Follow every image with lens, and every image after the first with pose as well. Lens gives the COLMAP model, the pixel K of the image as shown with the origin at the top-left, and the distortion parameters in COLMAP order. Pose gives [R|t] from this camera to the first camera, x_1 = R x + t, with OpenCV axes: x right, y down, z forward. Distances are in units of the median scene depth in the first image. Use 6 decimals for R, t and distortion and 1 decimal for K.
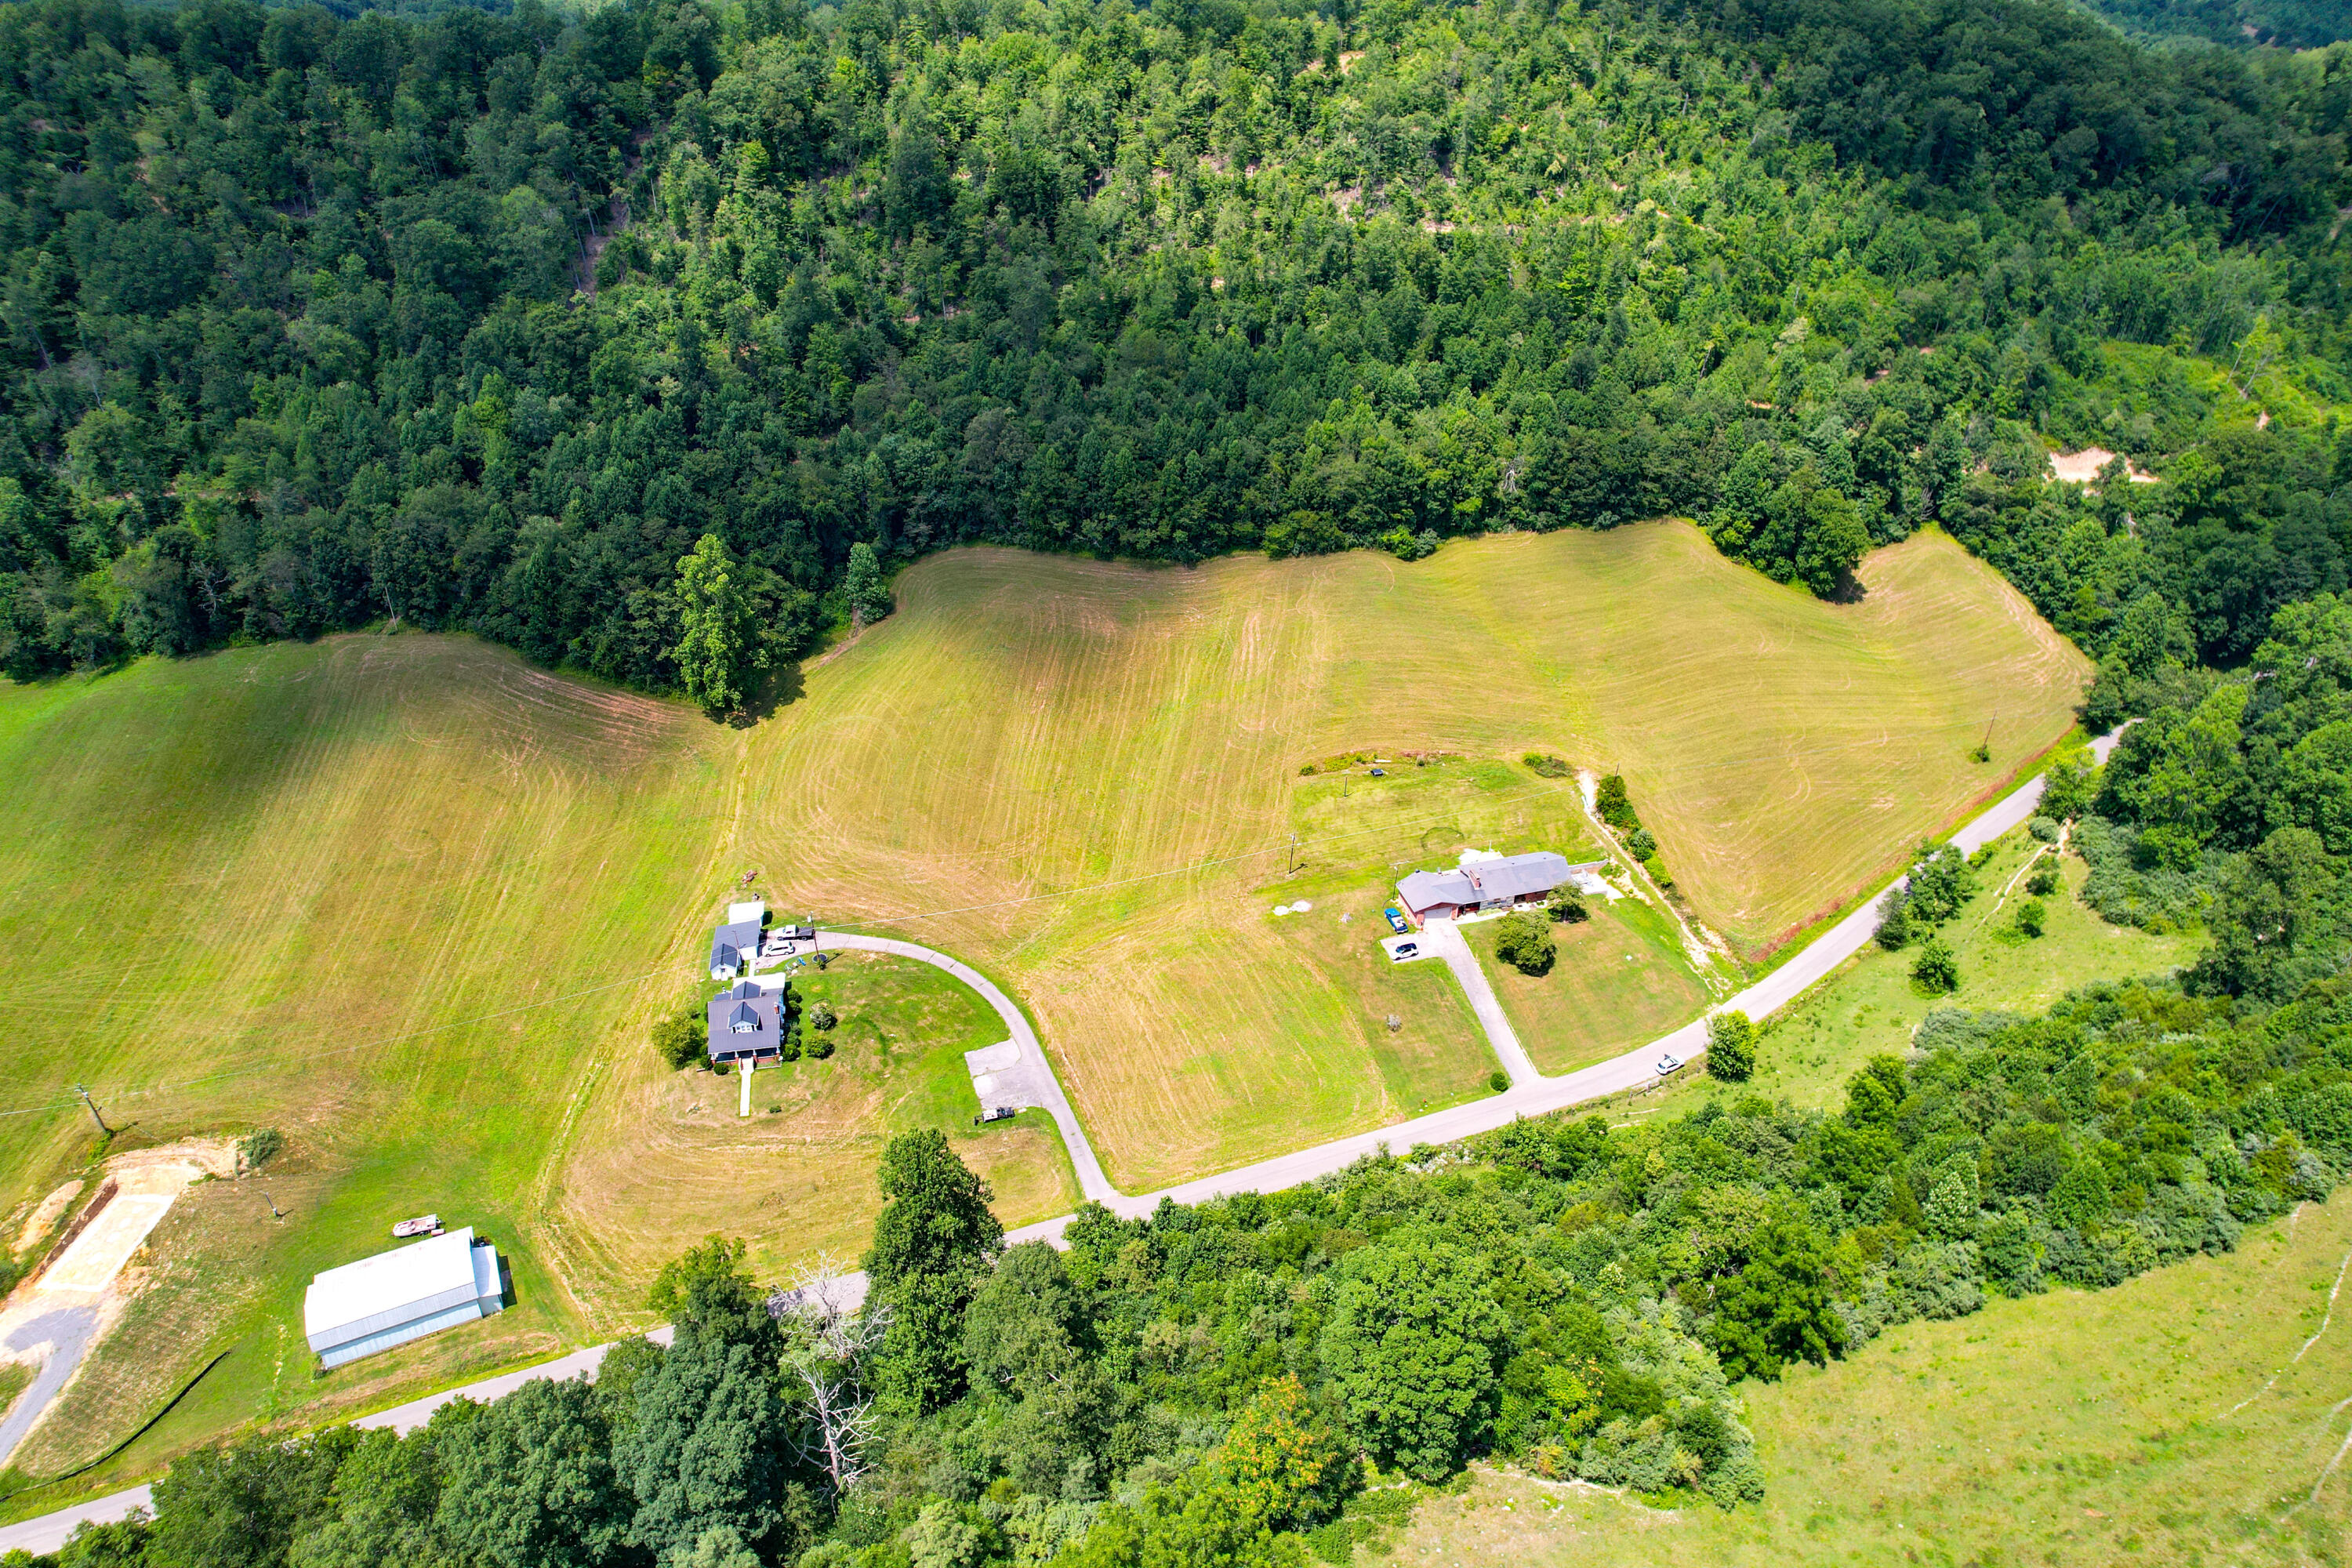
lens RADIAL K [[1508.9, 0, 1178.2], [0, 1508.9, 791.2], [0, 0, 1]] dist [-0.074528, 0.068560]
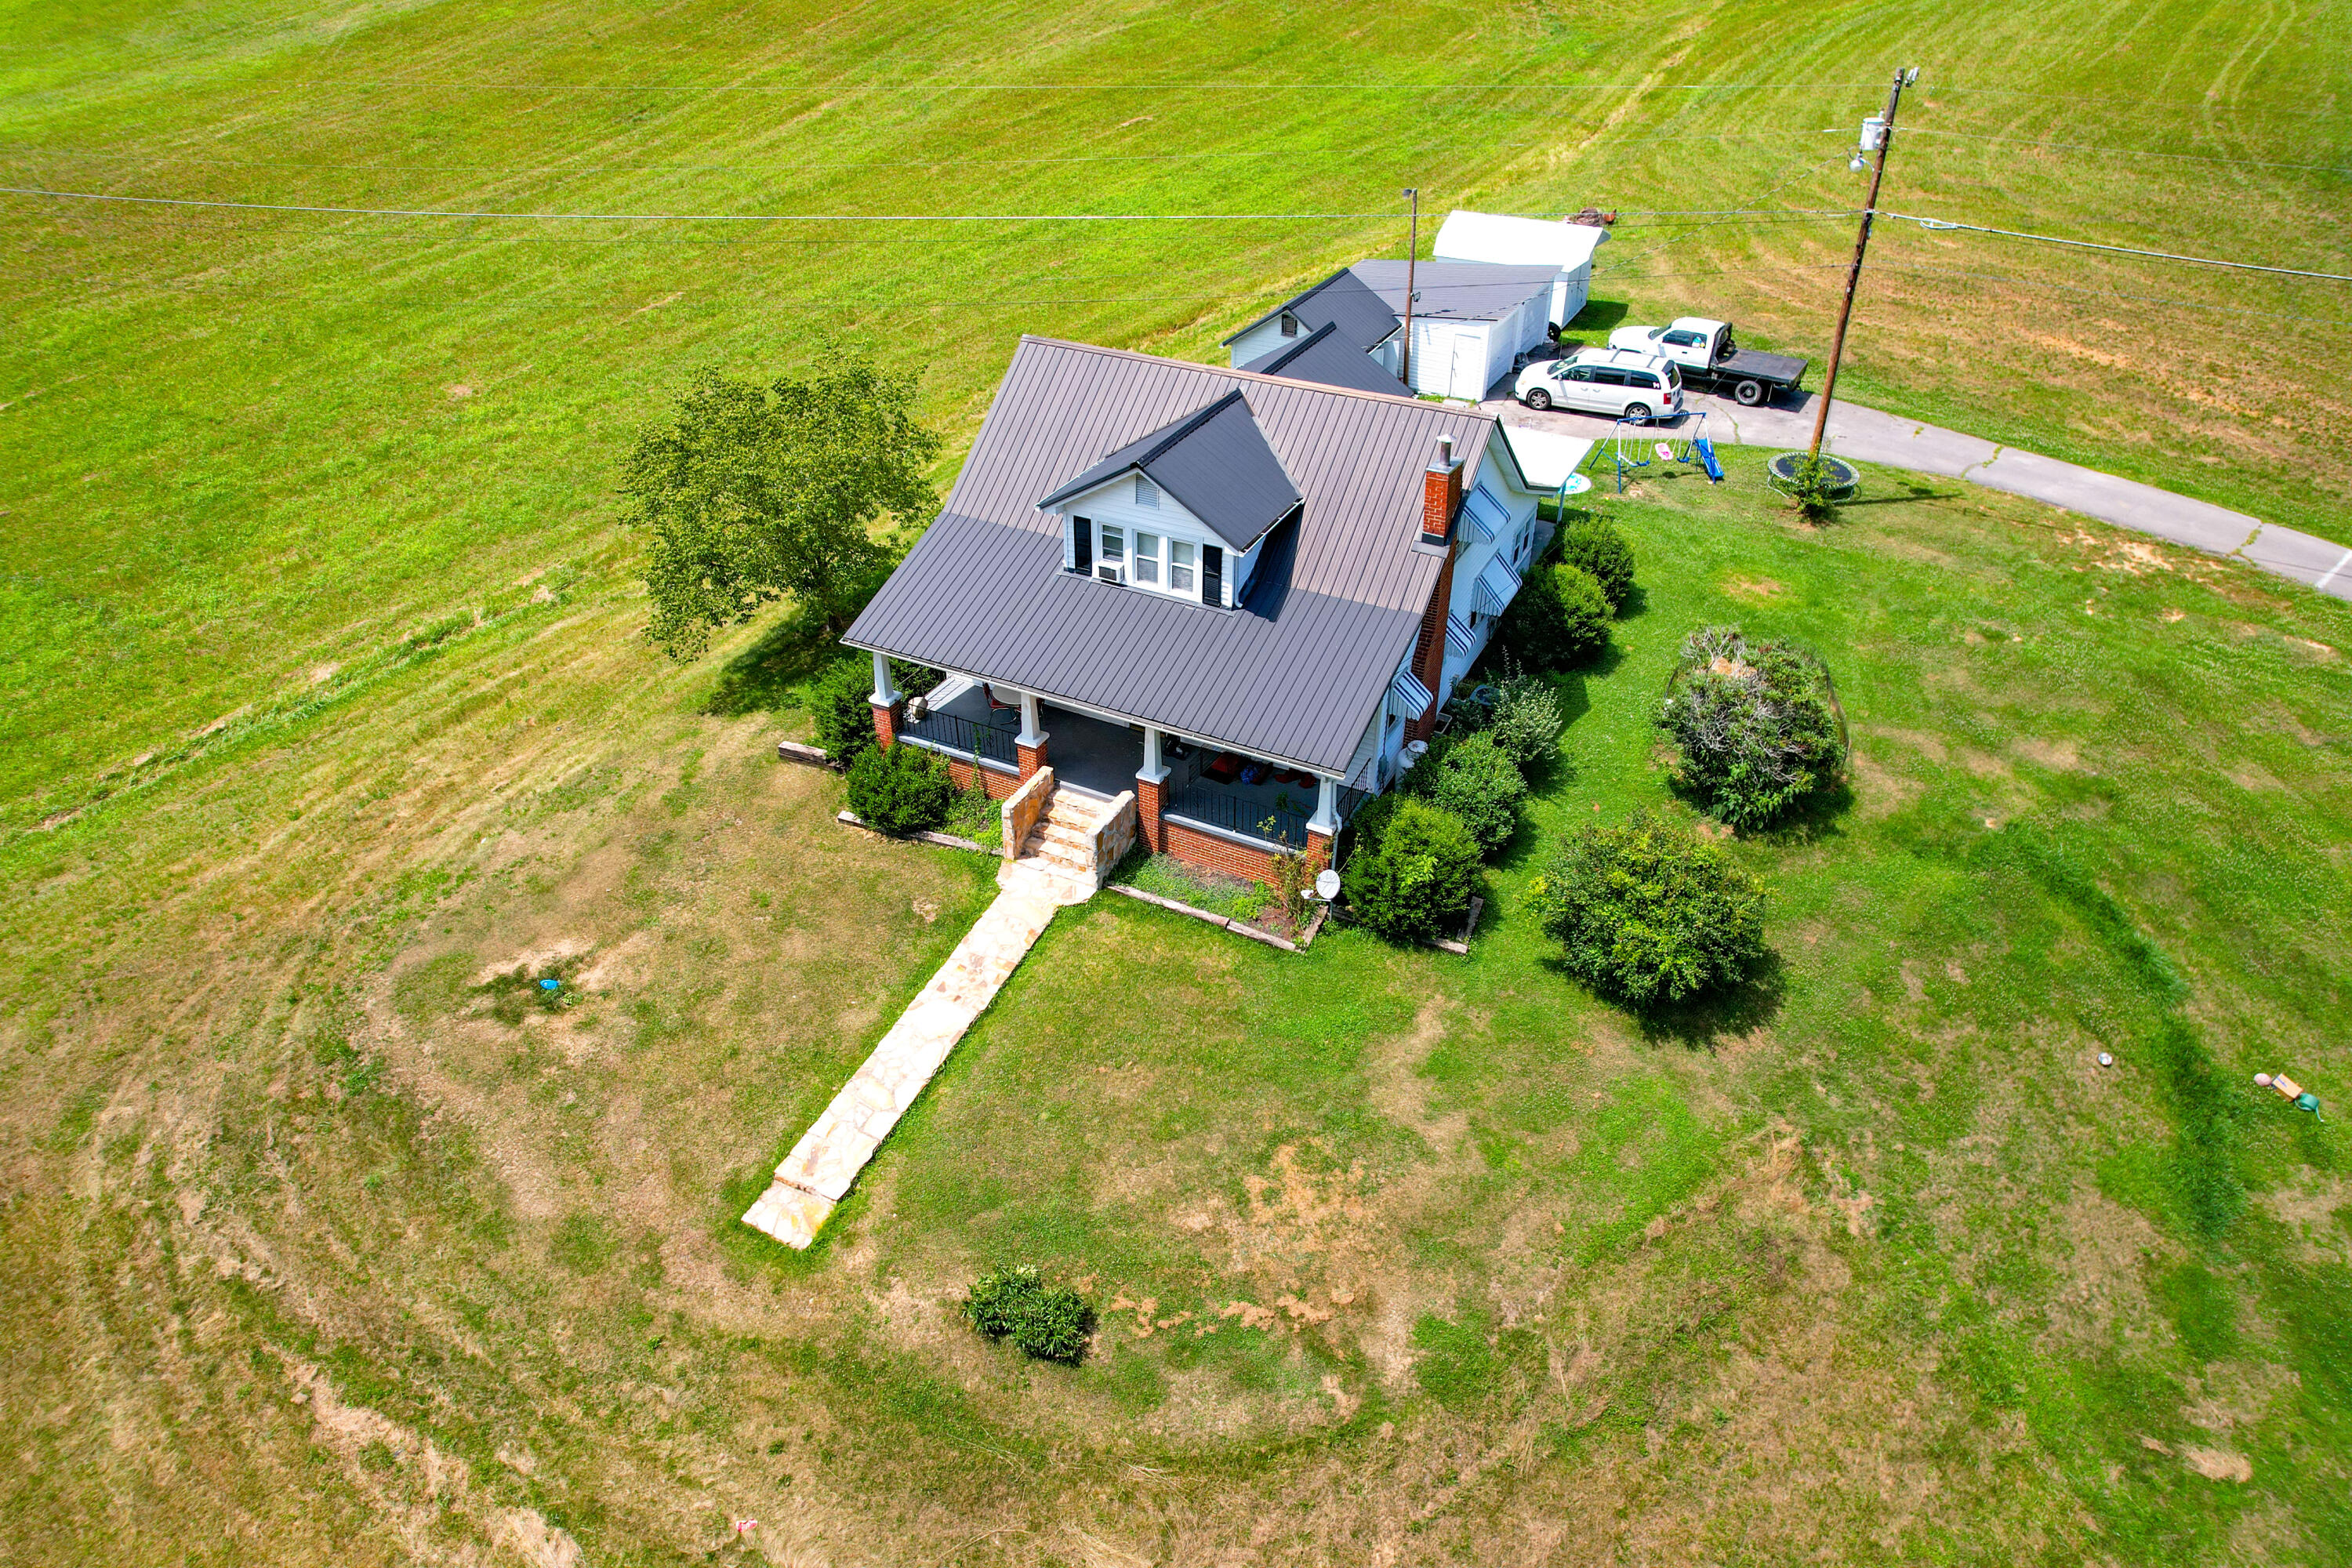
lens RADIAL K [[1505.4, 0, 1179.5], [0, 1505.4, 798.5], [0, 0, 1]] dist [-0.088445, 0.081074]
pose [[0.802089, 0.337571, -0.492645, -0.152686], [-0.317407, 0.939727, 0.127142, 0.112028], [0.505872, 0.054390, 0.860892, 0.623535]]
